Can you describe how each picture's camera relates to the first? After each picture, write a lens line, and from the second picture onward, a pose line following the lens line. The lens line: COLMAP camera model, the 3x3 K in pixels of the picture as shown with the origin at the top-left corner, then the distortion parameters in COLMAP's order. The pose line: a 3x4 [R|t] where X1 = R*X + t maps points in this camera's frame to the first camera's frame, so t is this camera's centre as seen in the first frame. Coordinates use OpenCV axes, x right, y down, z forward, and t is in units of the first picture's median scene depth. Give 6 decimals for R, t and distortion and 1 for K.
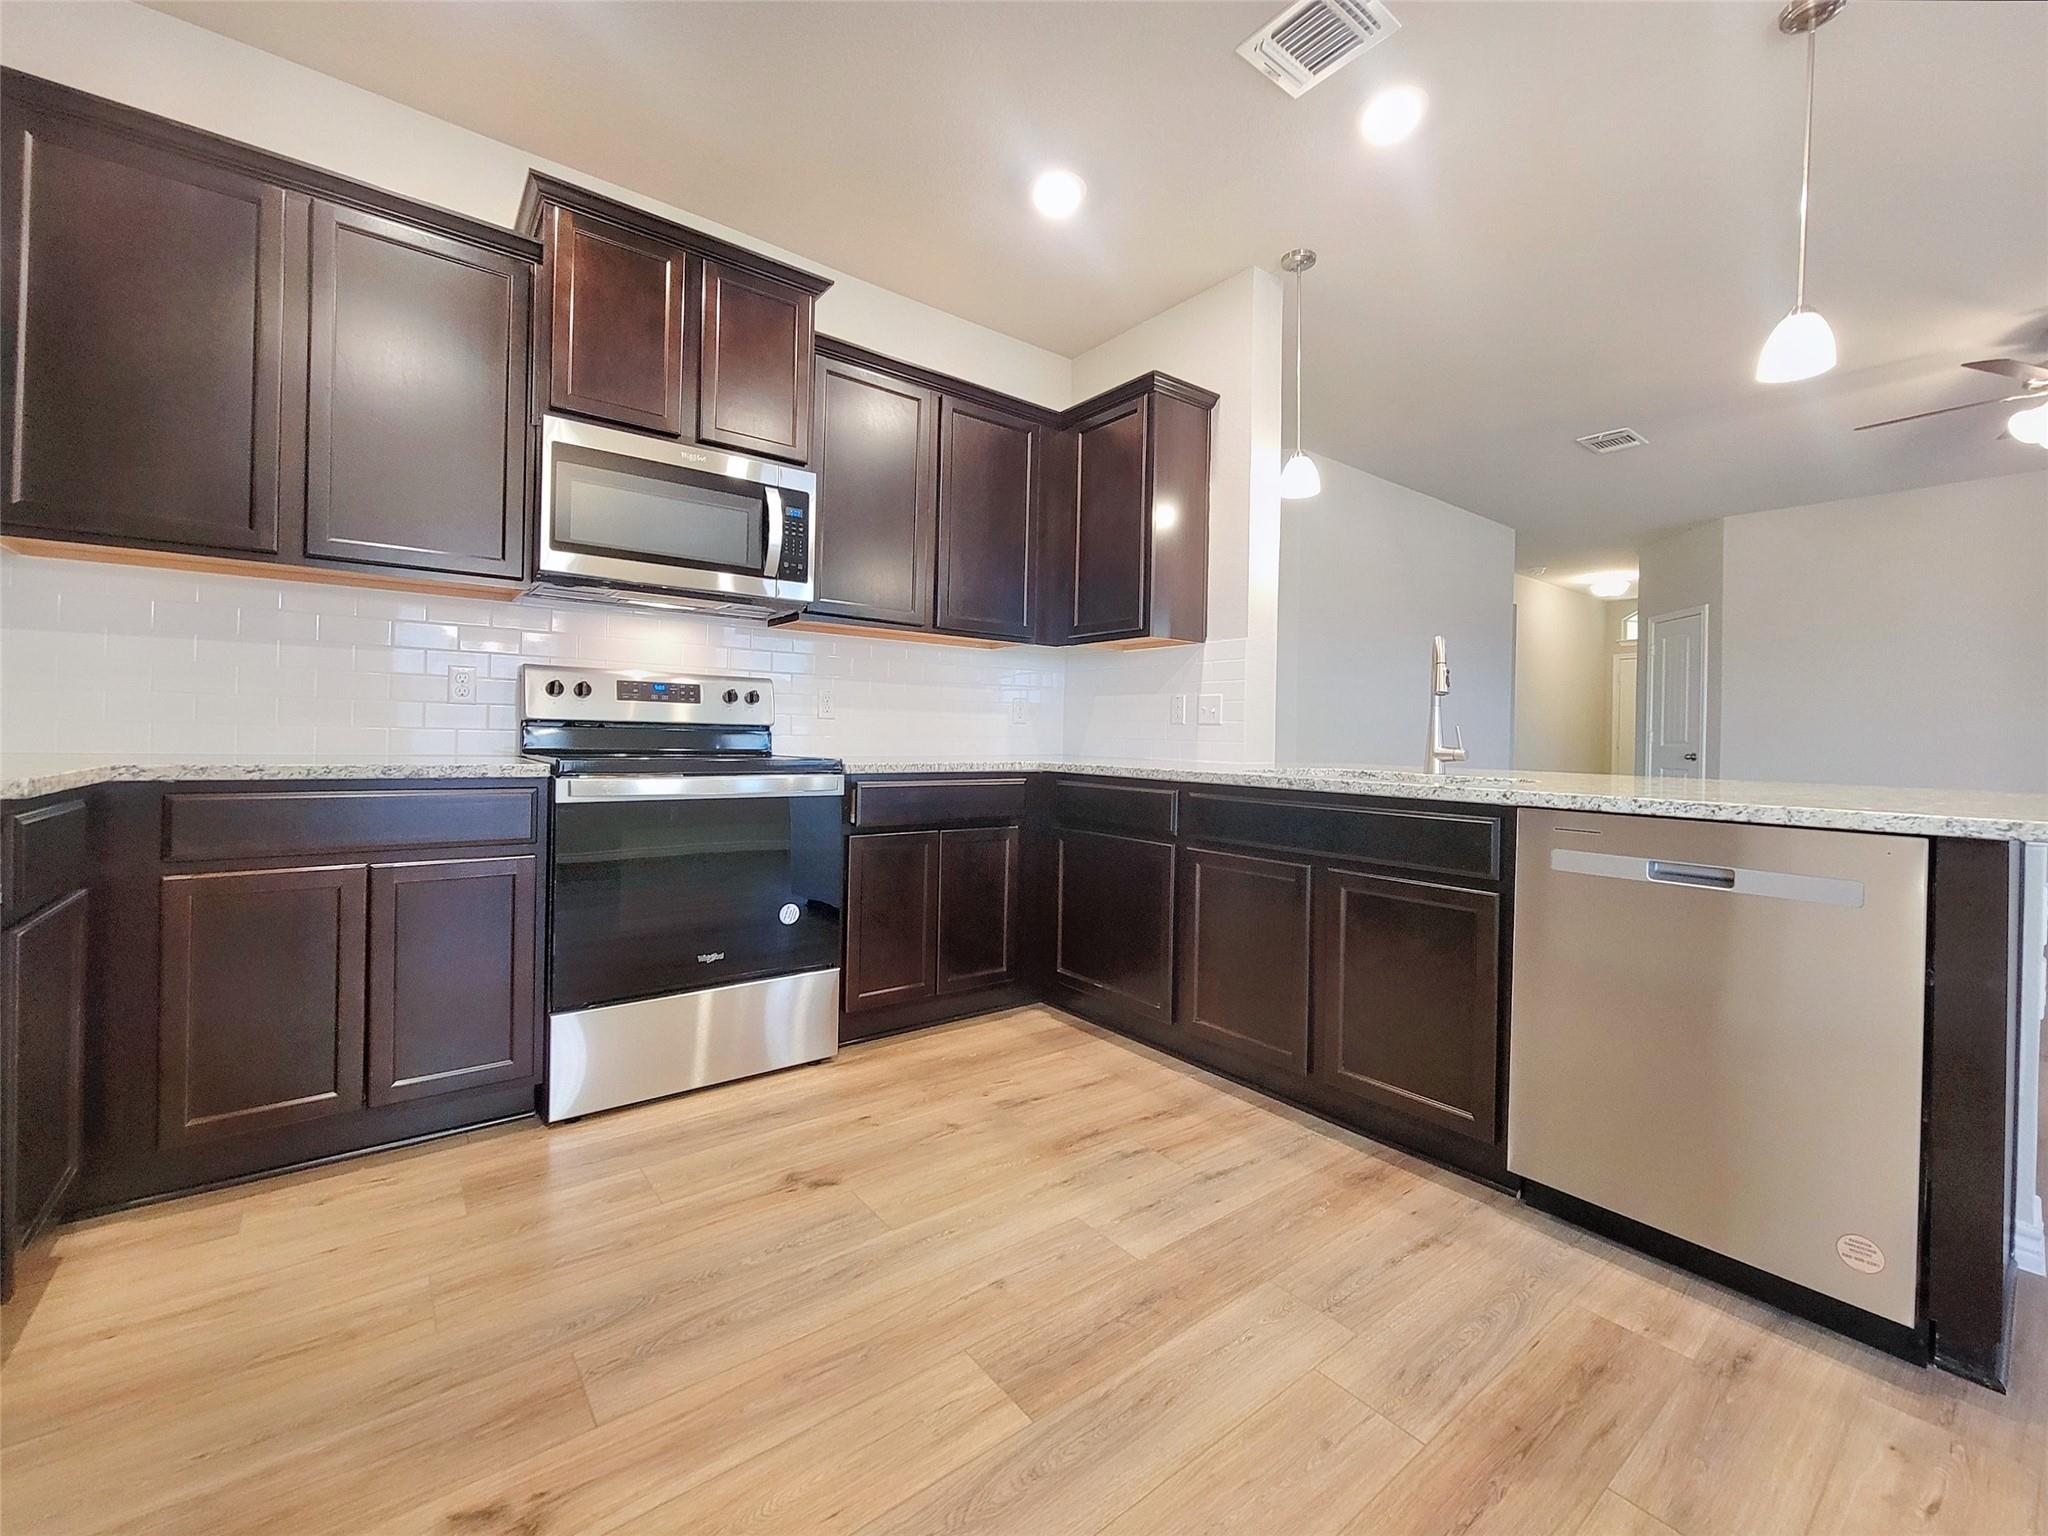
lens RADIAL K [[844.0, 0, 1058.6], [0, 844.0, 741.3], [0, 0, 1]] dist [-0.003062, 0.000314]
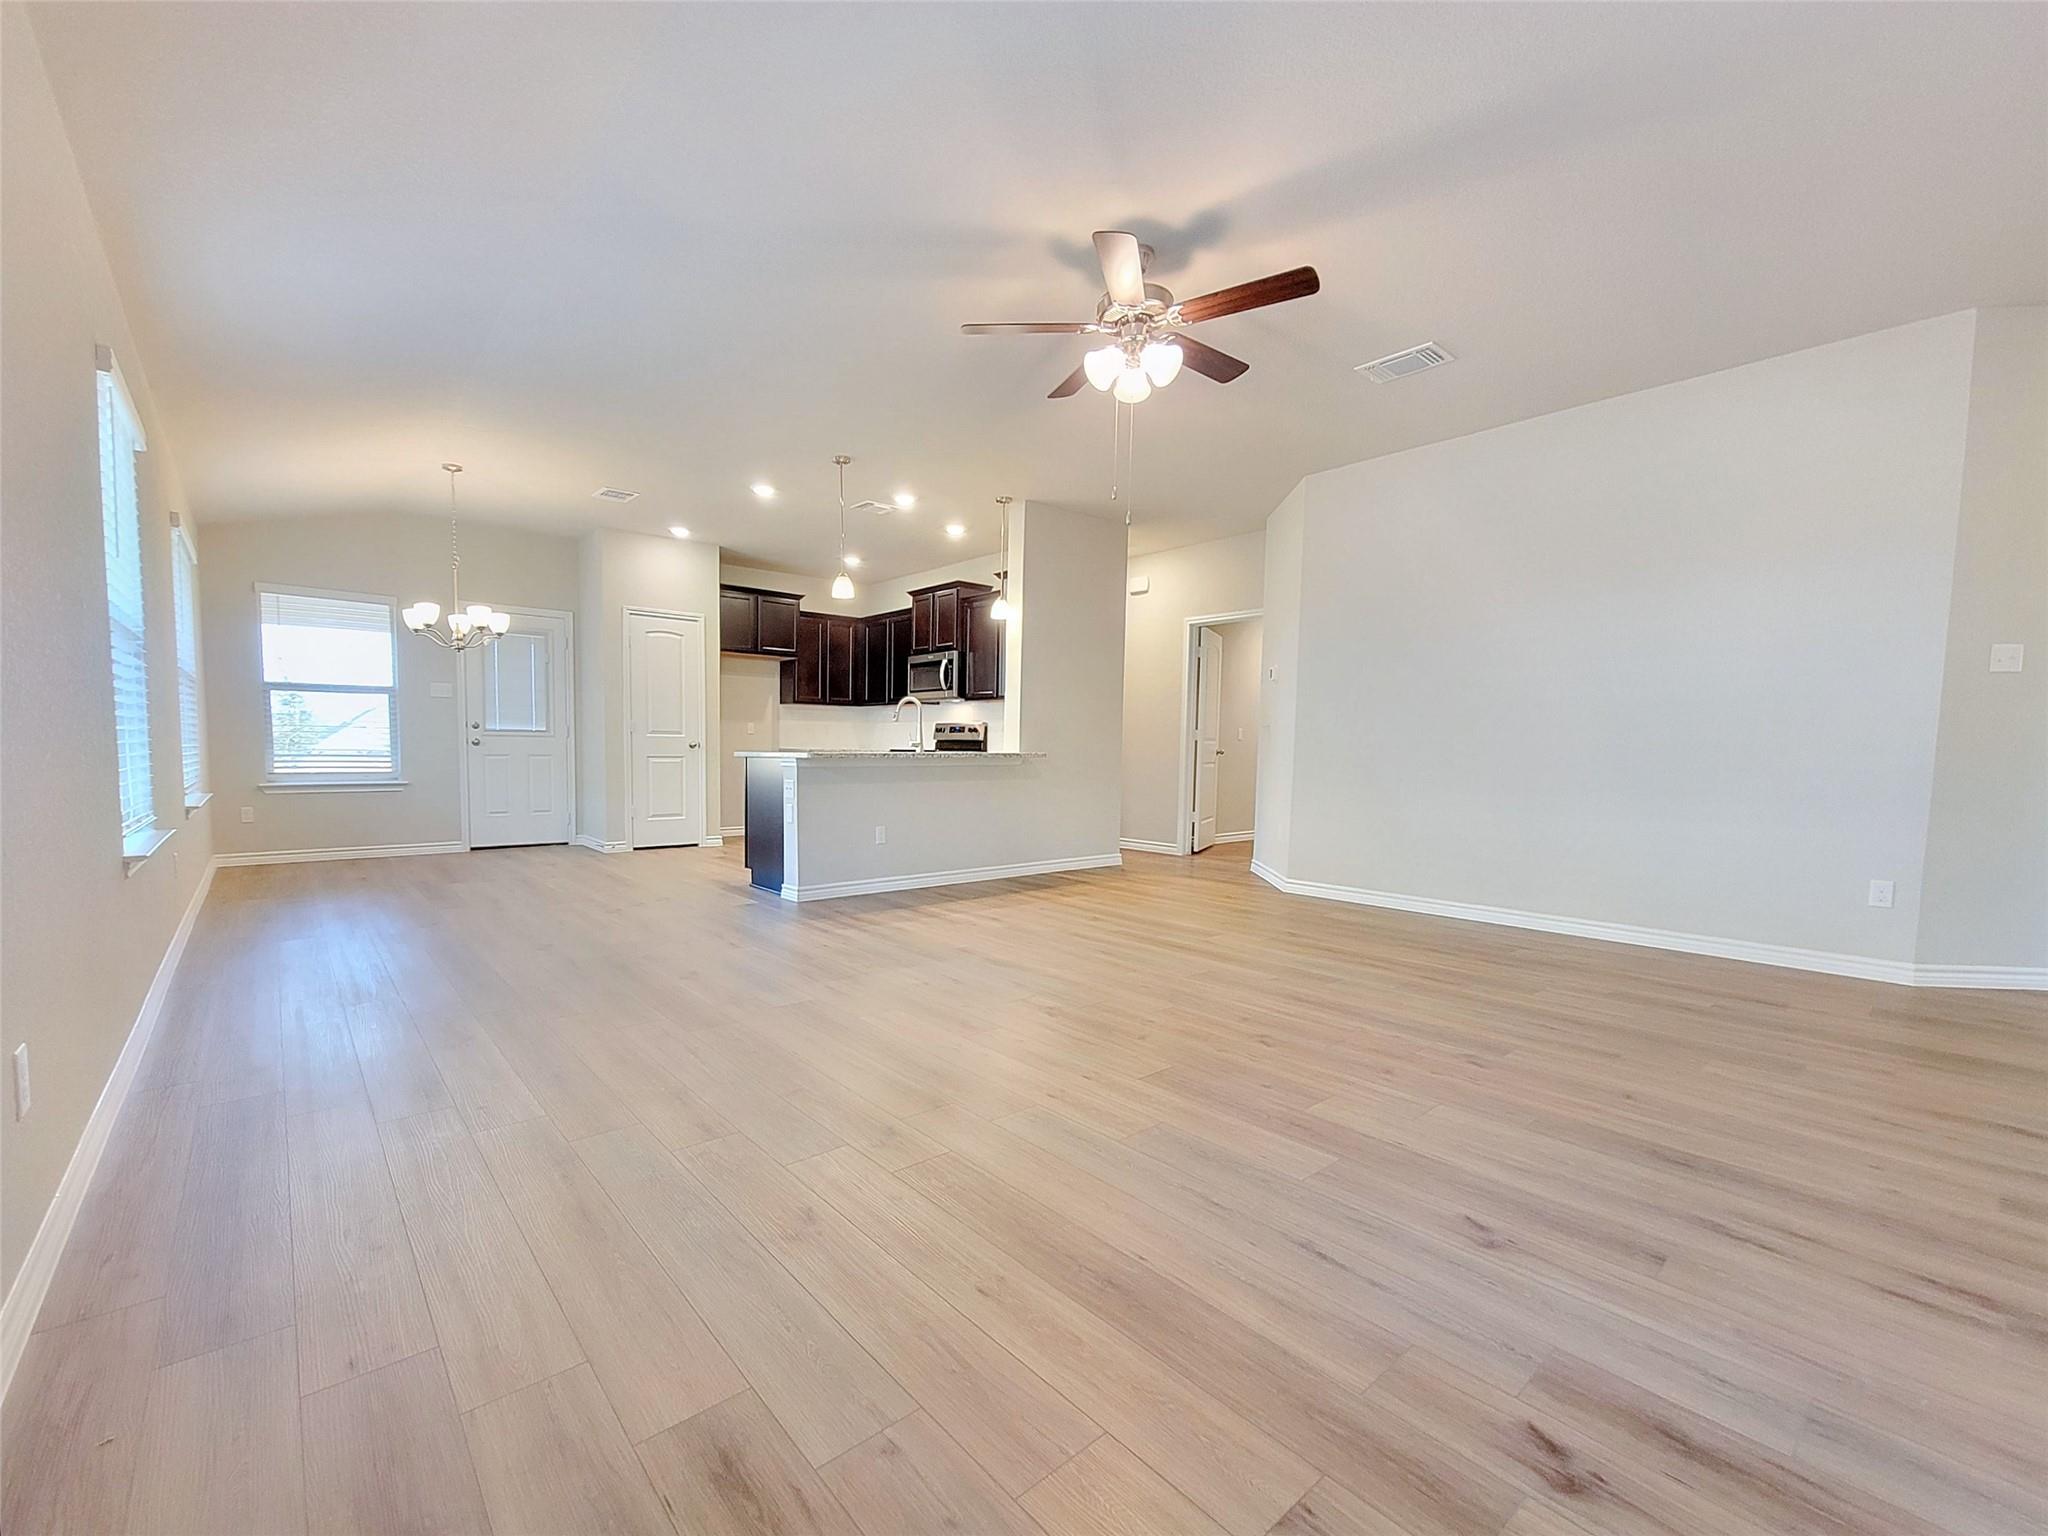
lens RADIAL K [[844.0, 0, 935.5], [0, 844.0, 819.2], [0, 0, 1]] dist [-0.003062, 0.000314]
pose [[-0.019082, 0.063509, -0.997799, 2.583319], [-0.022756, 0.997694, 0.063937, 0.070019], [0.999559, 0.023926, -0.017593, 0.971817]]
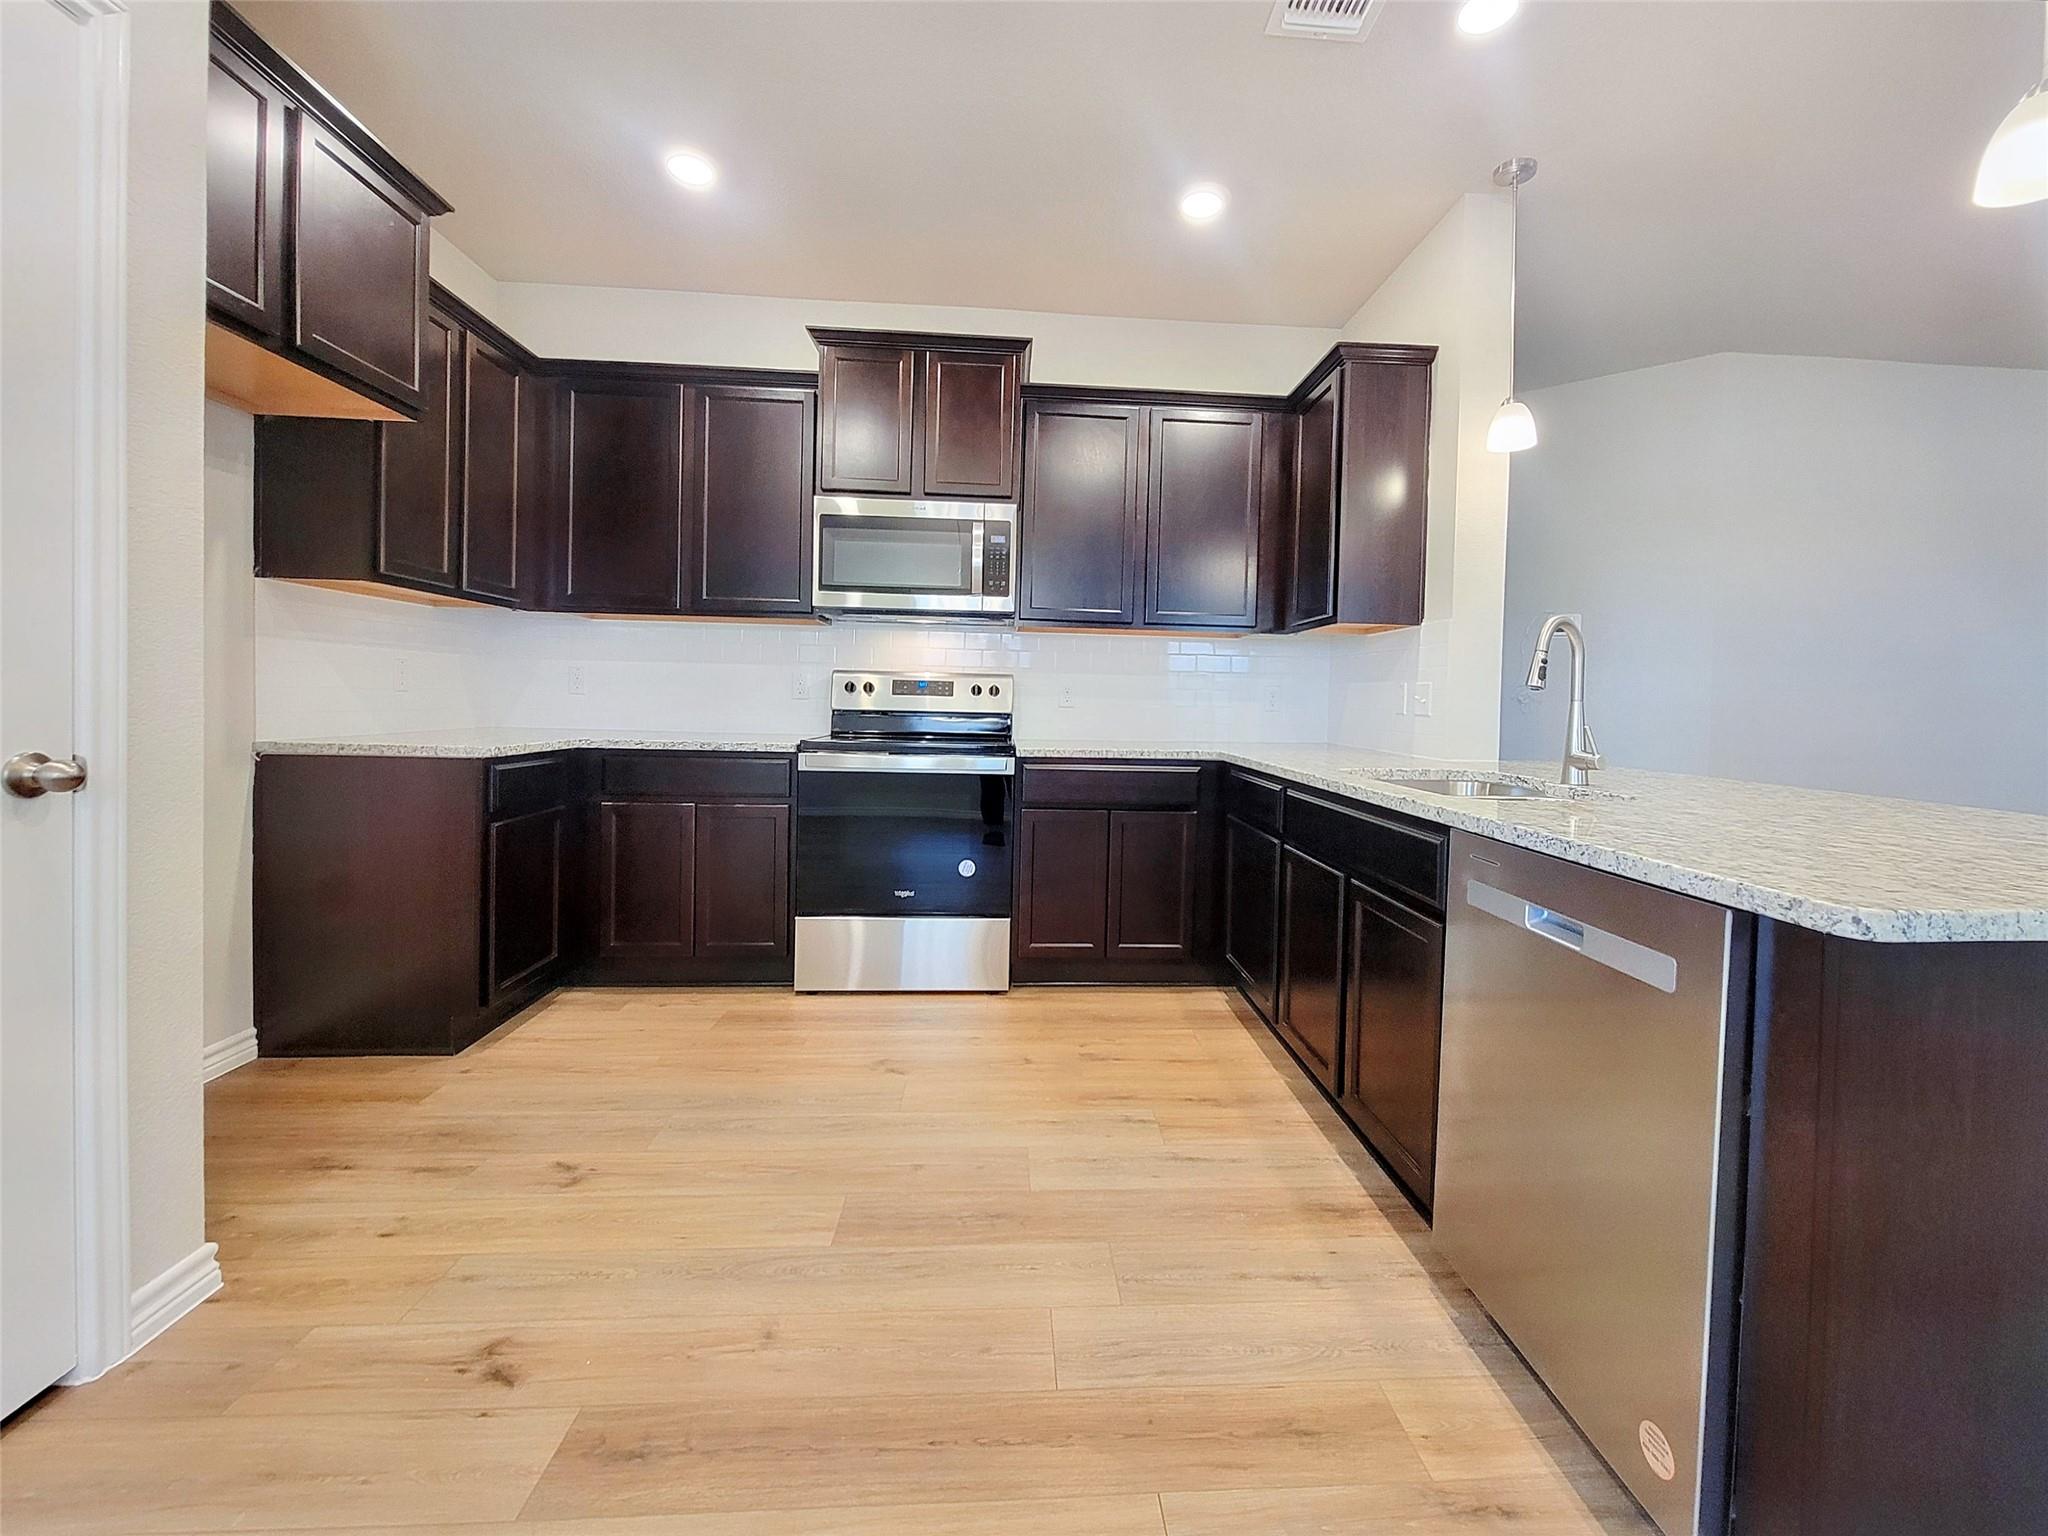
lens RADIAL K [[844.0, 0, 1046.2], [0, 844.0, 725.1], [0, 0, 1]] dist [-0.003062, 0.000314]
pose [[0.828507, 0.015838, -0.559755, 0.450976], [-0.011011, 0.999867, 0.011994, -0.021164], [0.559871, -0.003774, 0.828571, 0.035064]]
